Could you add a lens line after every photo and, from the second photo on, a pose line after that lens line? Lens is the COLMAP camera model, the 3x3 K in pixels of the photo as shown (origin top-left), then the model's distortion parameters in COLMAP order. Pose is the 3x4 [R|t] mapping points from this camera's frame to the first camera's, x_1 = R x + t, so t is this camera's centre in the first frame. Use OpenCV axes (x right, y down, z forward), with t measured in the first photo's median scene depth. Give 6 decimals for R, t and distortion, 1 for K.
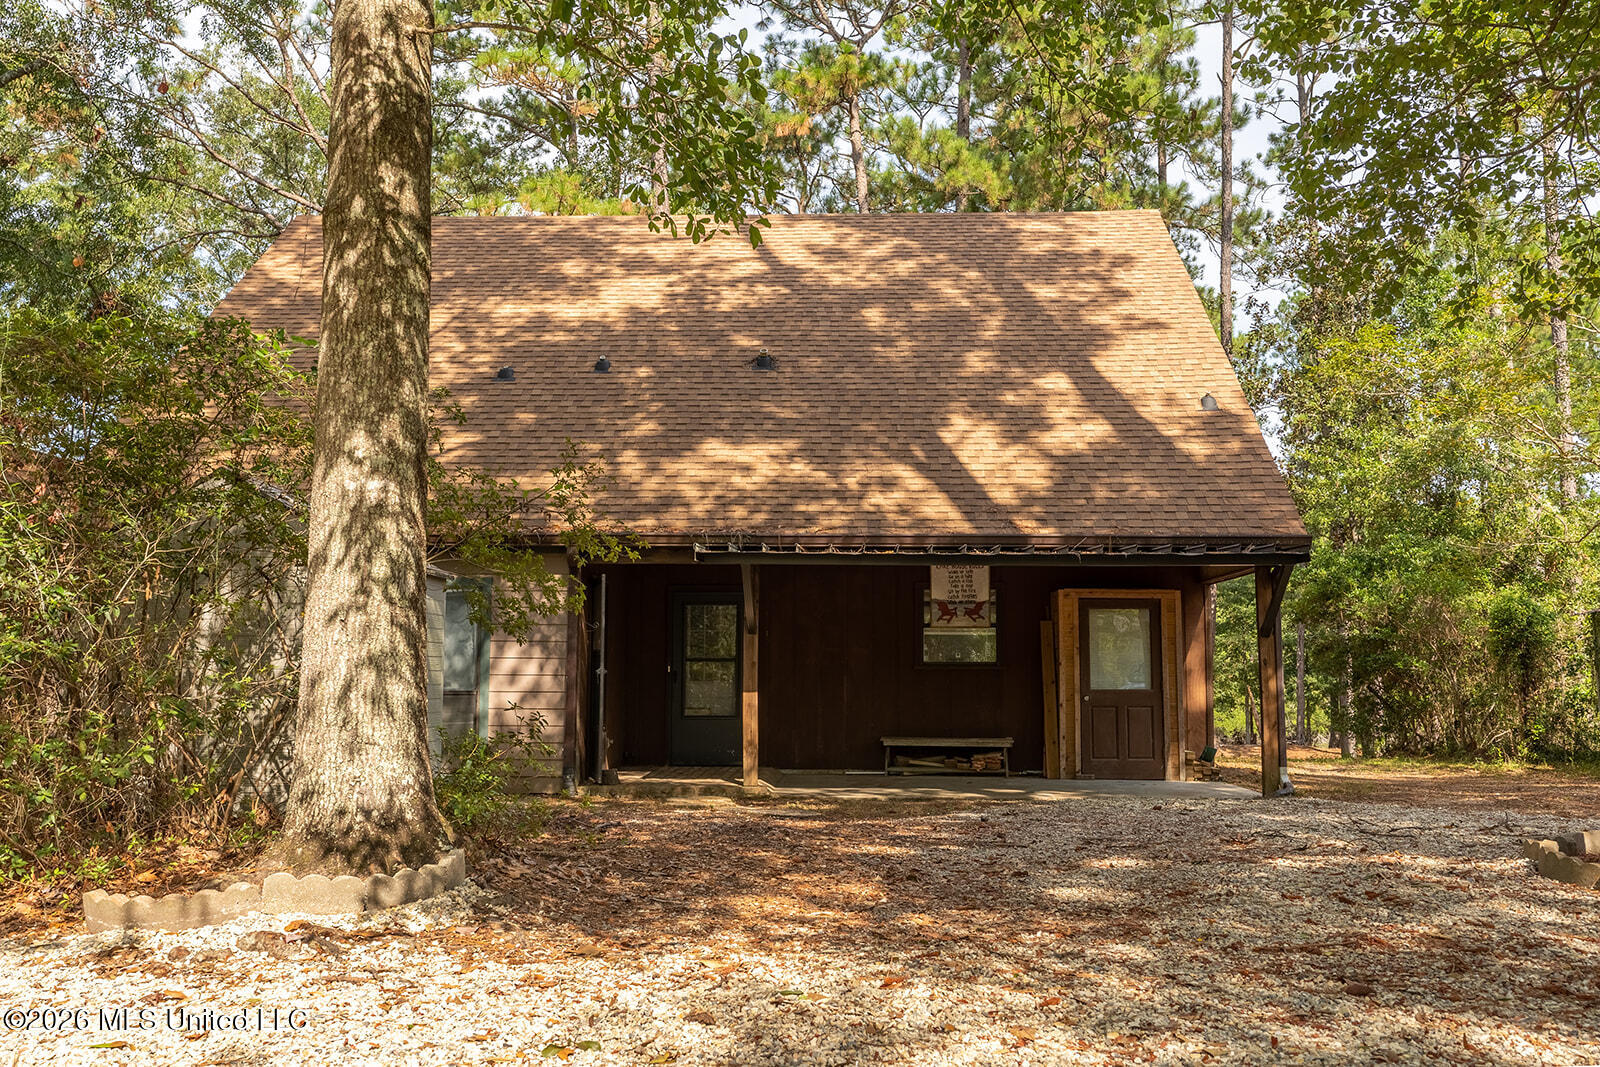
lens RADIAL K [[1549.5, 0, 796.6], [0, 1549.5, 528.7], [0, 0, 1]] dist [0.009833, 0.000000]
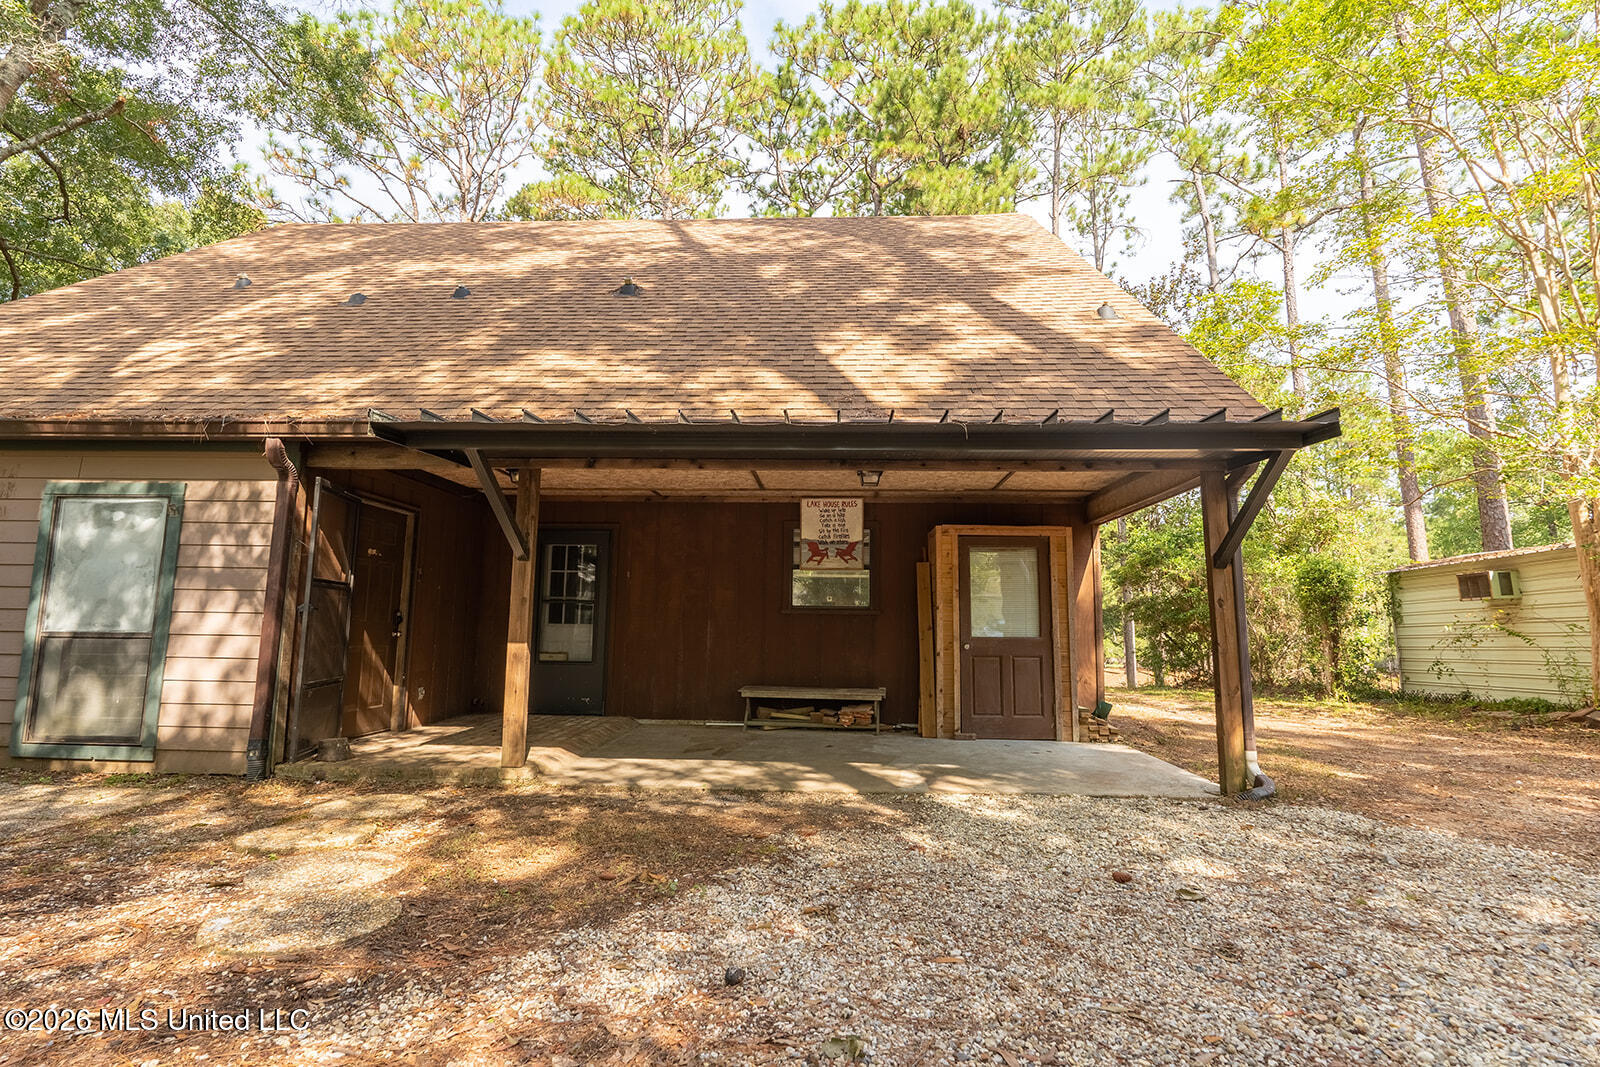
lens RADIAL K [[753.1, 0, 805.5], [0, 753.1, 538.2], [0, 0, 1]] dist [0.003629, 0.000553]
pose [[0.999915, 0.005838, -0.011674, 0.097952], [-0.006012, 0.999871, -0.014904, 0.053474], [0.011586, 0.014973, 0.999821, 0.558853]]
